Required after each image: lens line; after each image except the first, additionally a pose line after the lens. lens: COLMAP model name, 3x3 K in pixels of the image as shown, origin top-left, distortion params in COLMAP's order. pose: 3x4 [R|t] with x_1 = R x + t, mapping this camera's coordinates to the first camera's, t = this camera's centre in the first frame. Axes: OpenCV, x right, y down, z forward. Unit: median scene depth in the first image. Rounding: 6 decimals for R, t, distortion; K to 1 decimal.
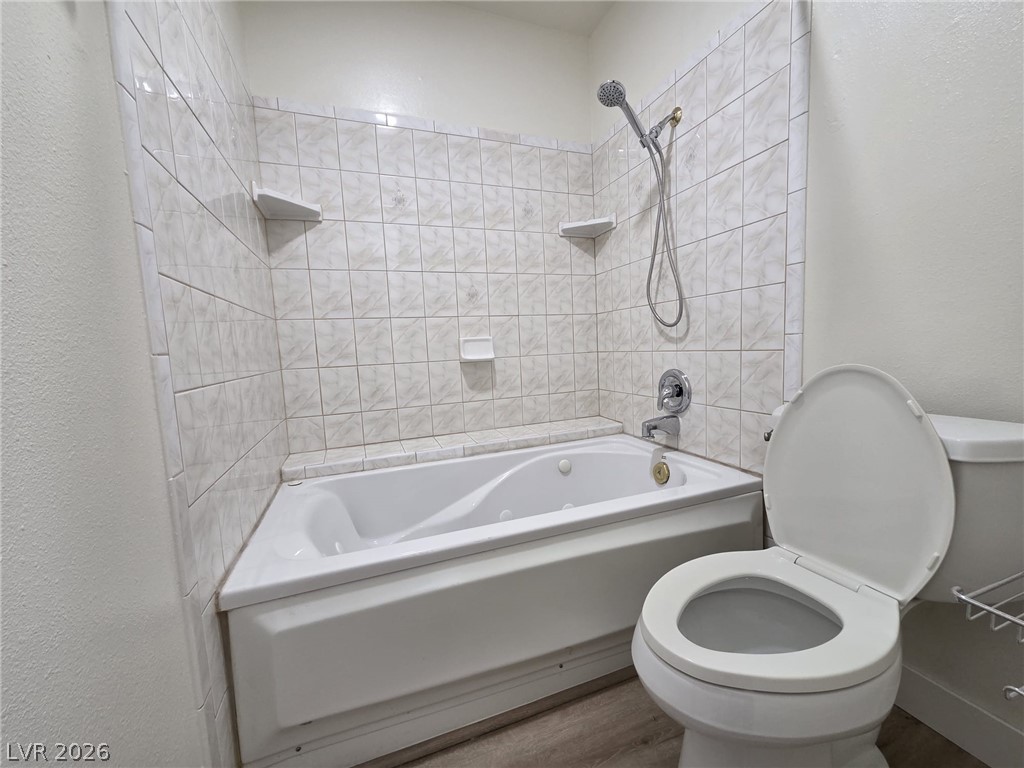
lens RADIAL K [[421.7, 0, 514.2], [0, 421.7, 384.6], [0, 0, 1]] dist [0.003677, -0.002288]
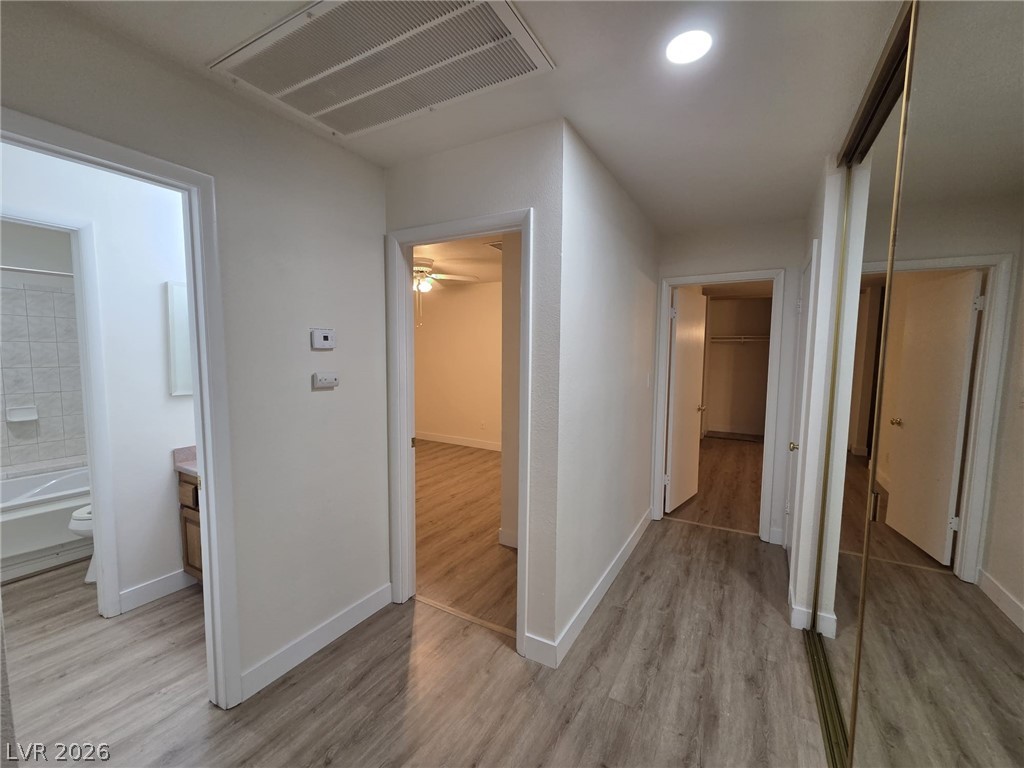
lens RADIAL K [[421.7, 0, 510.3], [0, 421.7, 391.6], [0, 0, 1]] dist [0.003677, -0.002288]
pose [[0.765475, 0.002863, 0.643459, 0.358825], [0.014281, 0.999668, -0.021437, -0.124933], [-0.643307, 0.025599, 0.765180, -1.720418]]
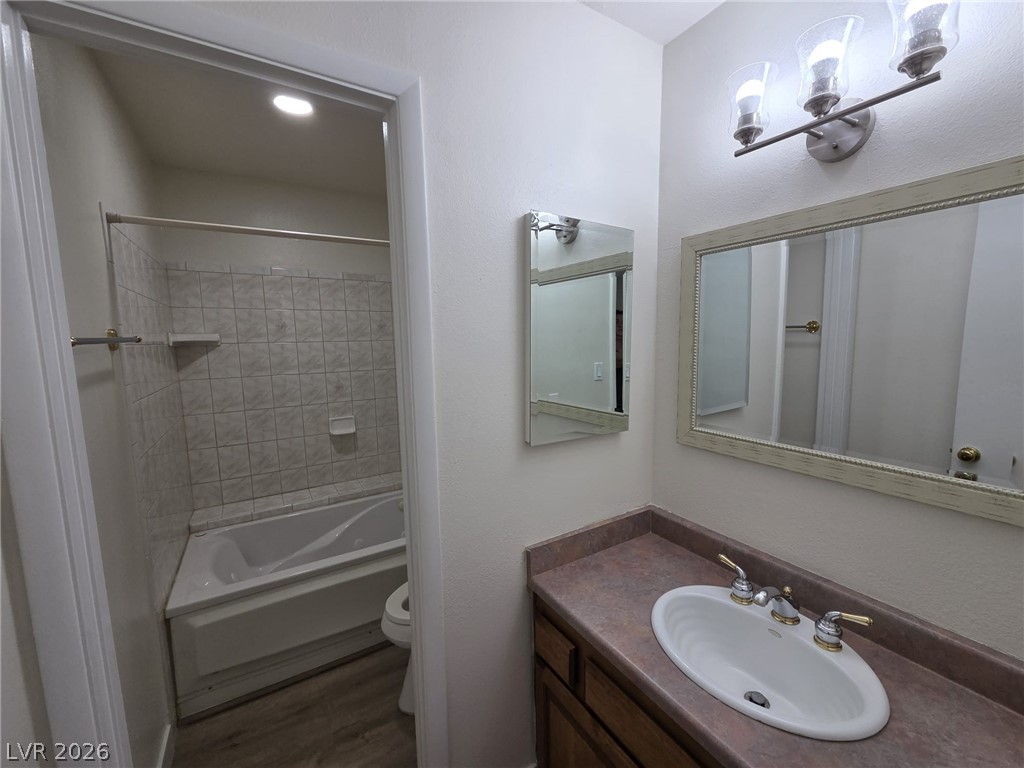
lens RADIAL K [[421.7, 0, 517.6], [0, 421.7, 386.8], [0, 0, 1]] dist [0.003677, -0.002288]
pose [[0.979621, 0.006880, 0.200735, 0.235520], [-0.009449, 0.999885, 0.011840, -0.273302], [-0.200631, -0.013496, 0.979574, -0.584287]]
